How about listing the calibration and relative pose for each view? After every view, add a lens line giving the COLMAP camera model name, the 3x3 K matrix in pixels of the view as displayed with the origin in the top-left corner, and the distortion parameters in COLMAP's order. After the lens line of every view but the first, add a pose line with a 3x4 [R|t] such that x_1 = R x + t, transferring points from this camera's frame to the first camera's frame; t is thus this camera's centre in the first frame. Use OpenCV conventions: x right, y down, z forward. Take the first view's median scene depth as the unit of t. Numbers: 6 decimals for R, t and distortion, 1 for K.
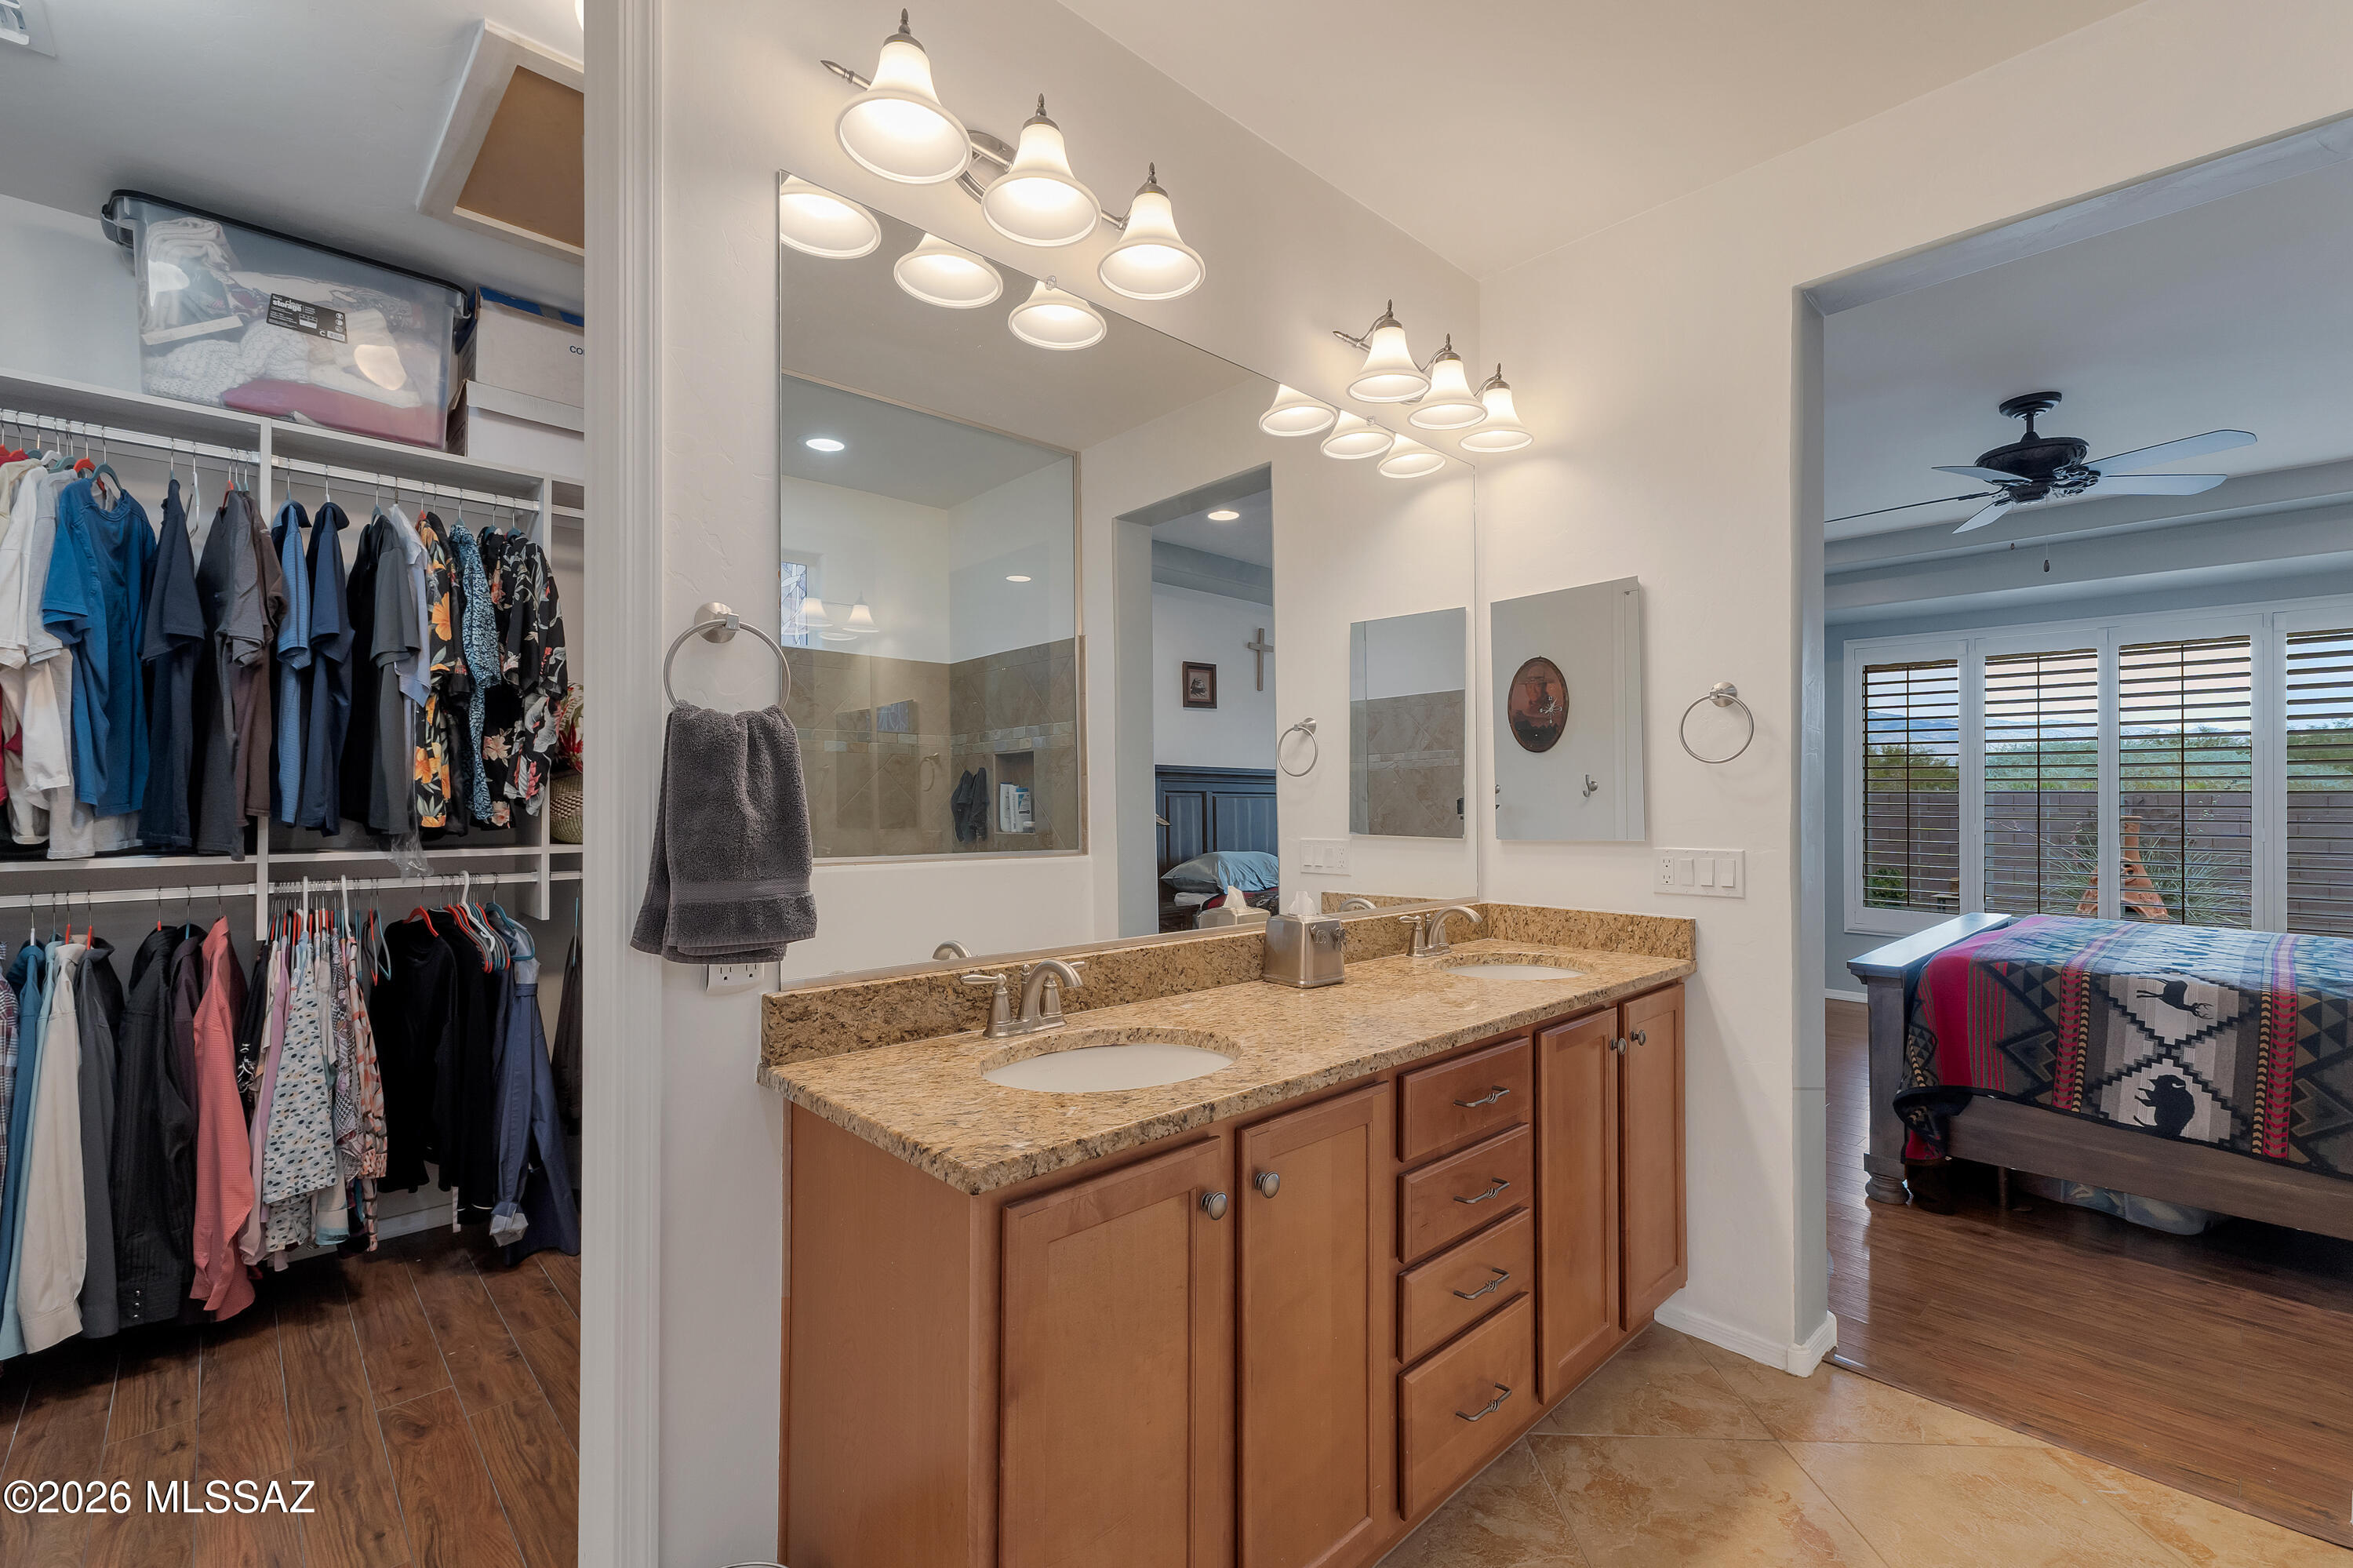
lens RADIAL K [[1020.2, 0, 1157.3], [0, 1020.2, 776.1], [0, 0, 1]] dist [0.001968, -0.000299]
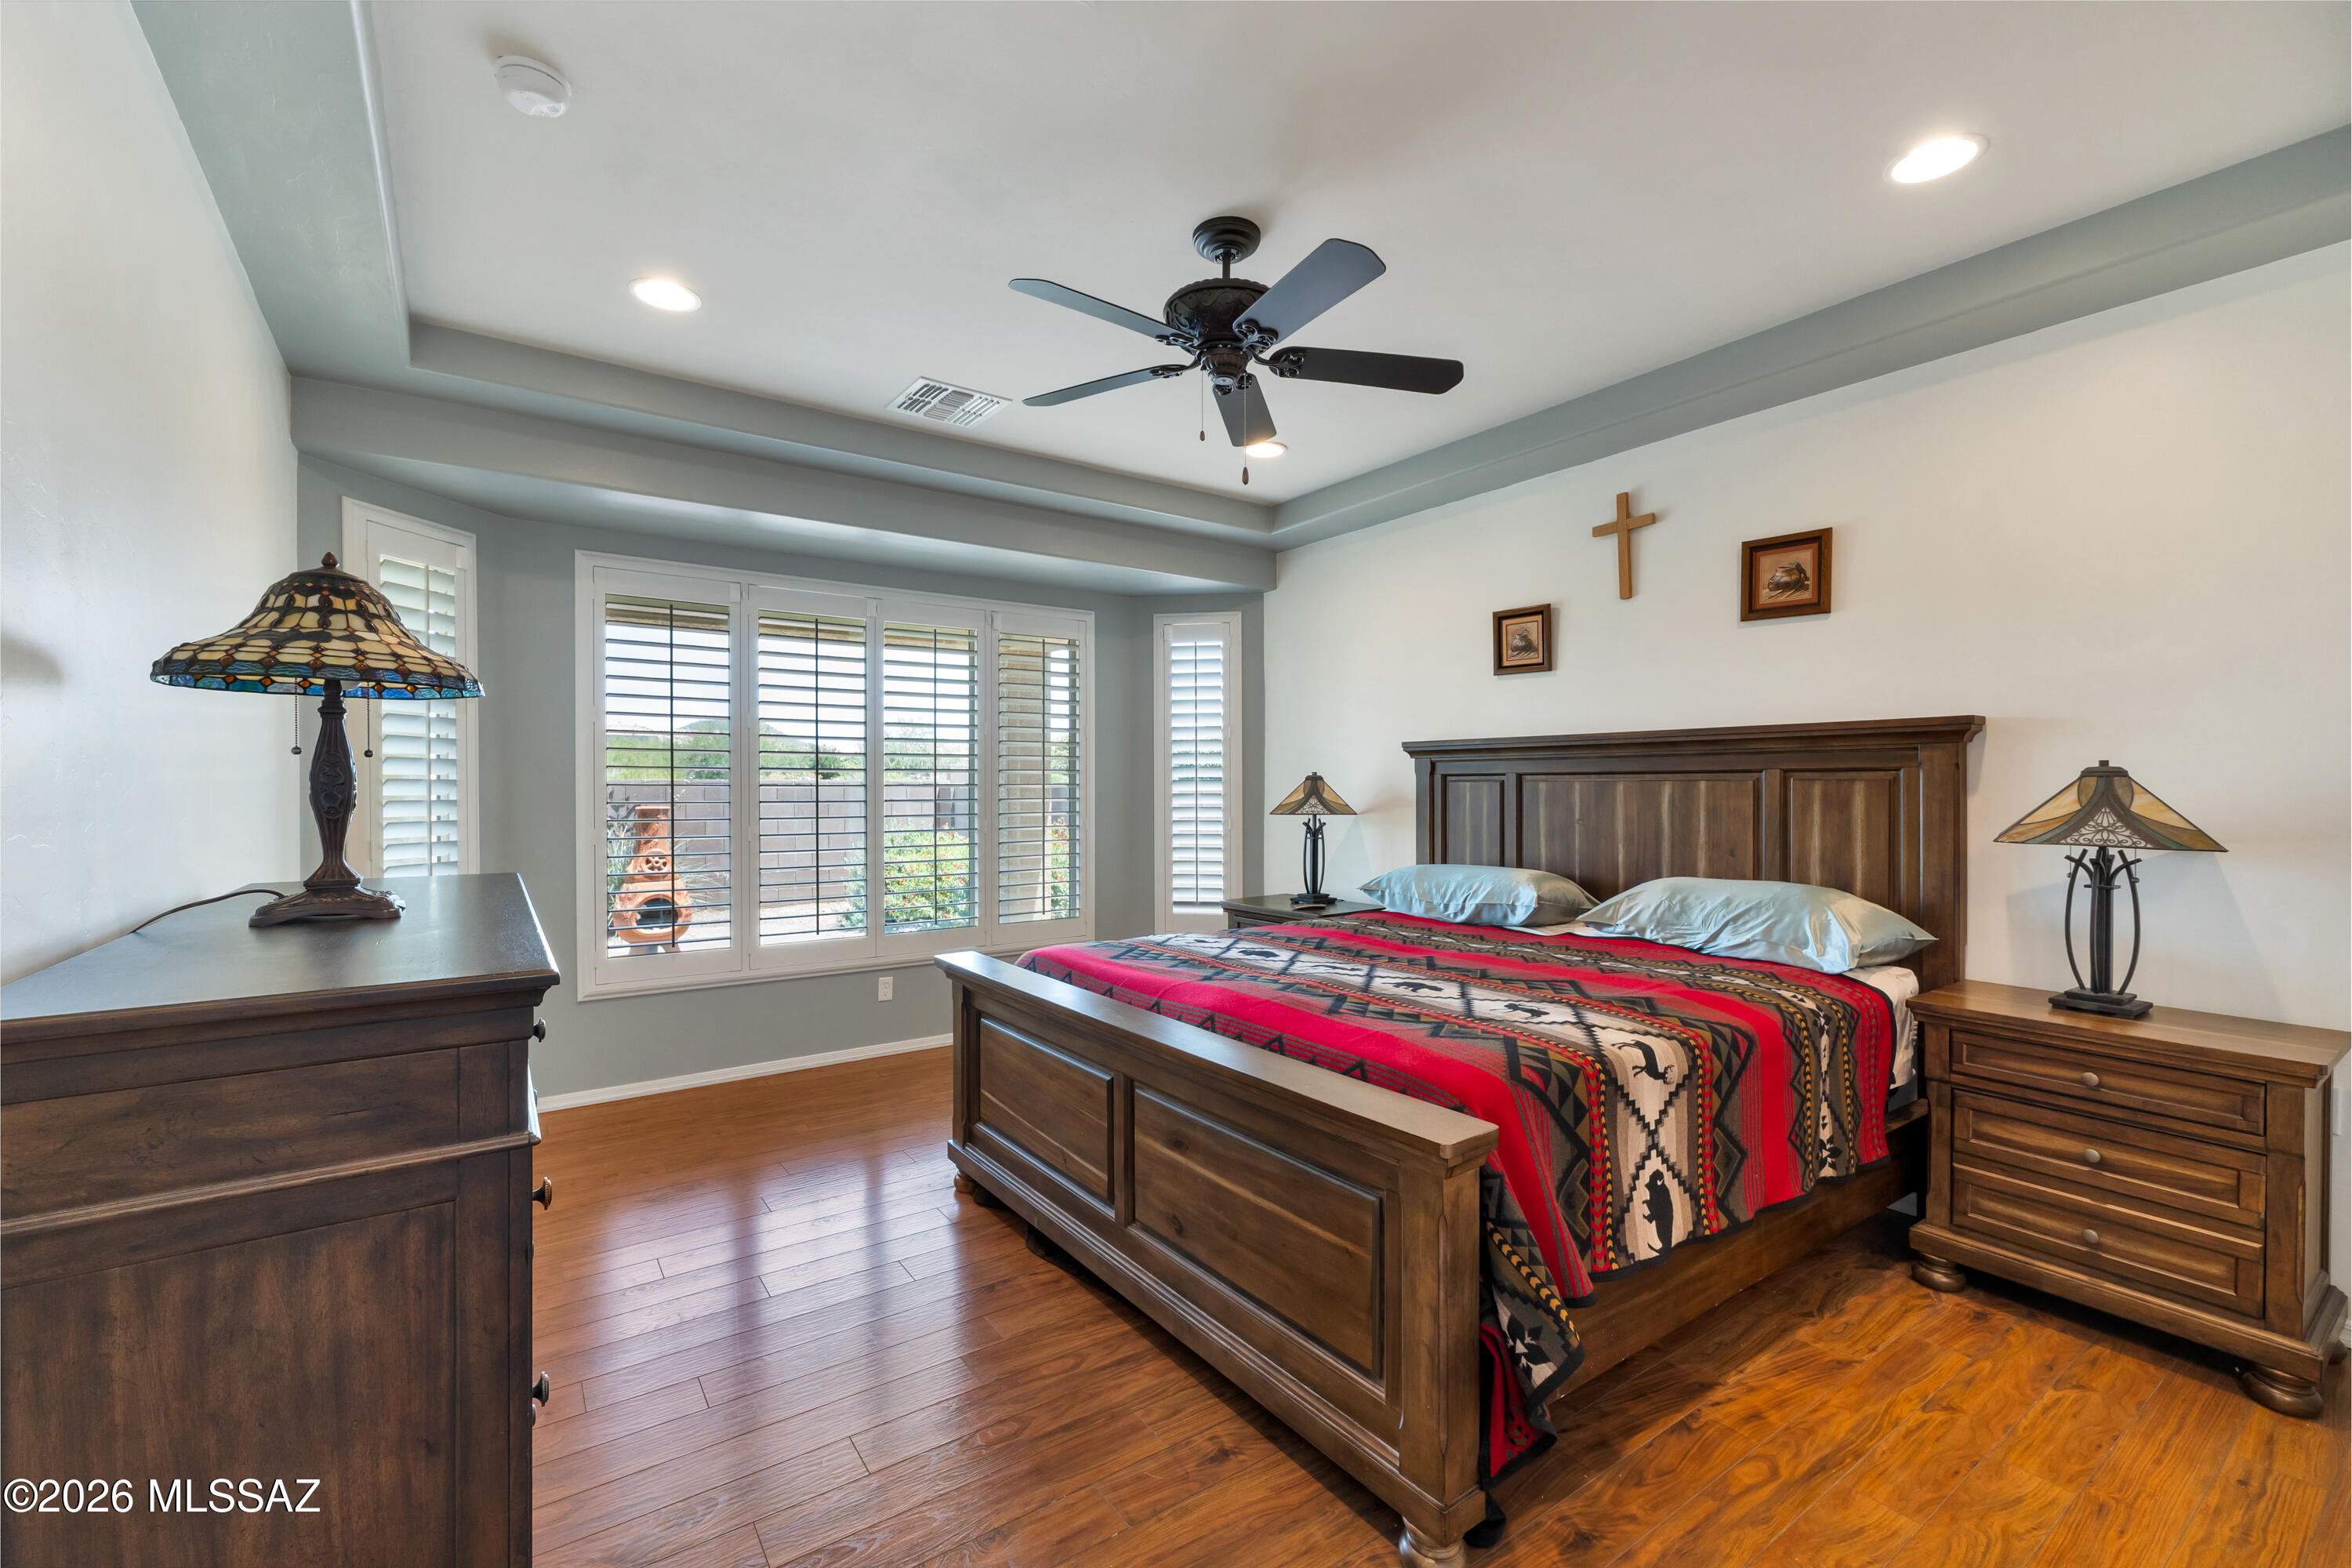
lens RADIAL K [[989.6, 0, 1172.6], [0, 989.6, 804.3], [0, 0, 1]] dist [0.005509, -0.000248]
pose [[0.132608, -0.023730, 0.990884, 0.227647], [-0.018260, 0.999485, 0.026380, 0.010547], [-0.991000, -0.021592, 0.132106, 1.261309]]
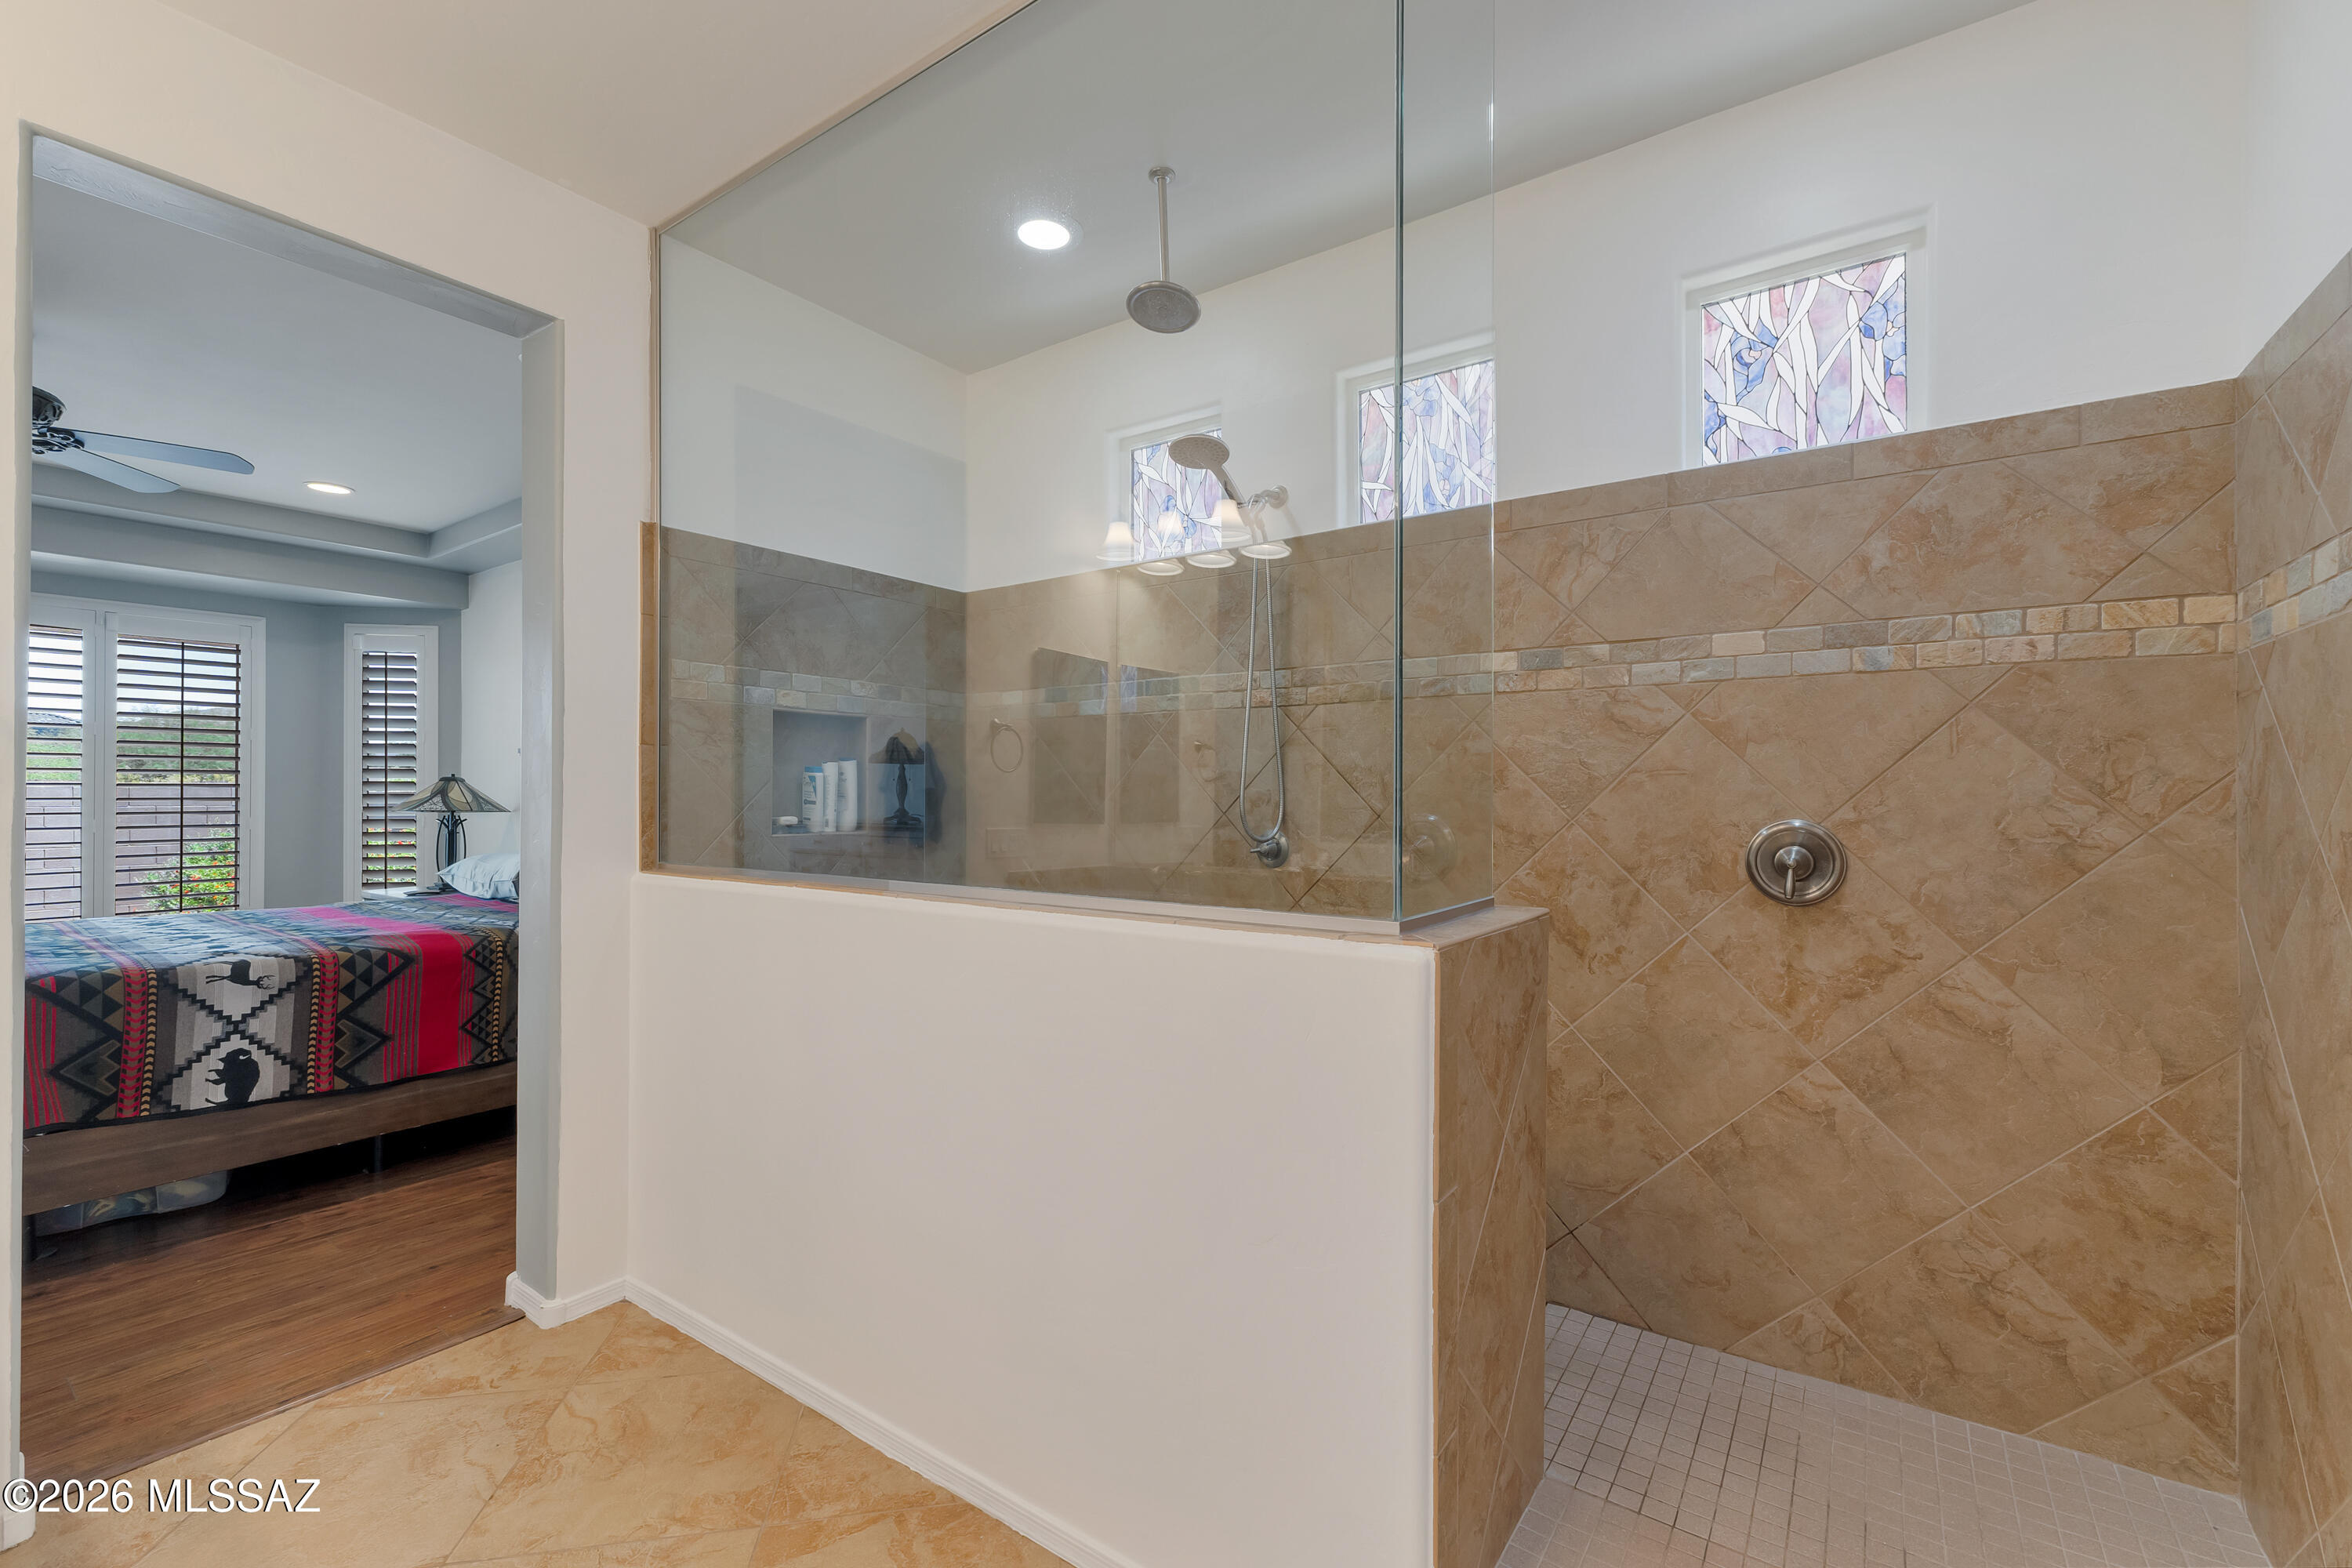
lens RADIAL K [[993.4, 0, 1190.0], [0, 993.4, 790.4], [0, 0, 1]] dist [0.002152, 0.000148]
pose [[-0.213791, -0.001322, 0.976878, -0.239520], [-0.019299, 0.999810, -0.002871, 0.005638], [-0.976689, -0.019466, -0.213776, 0.254357]]
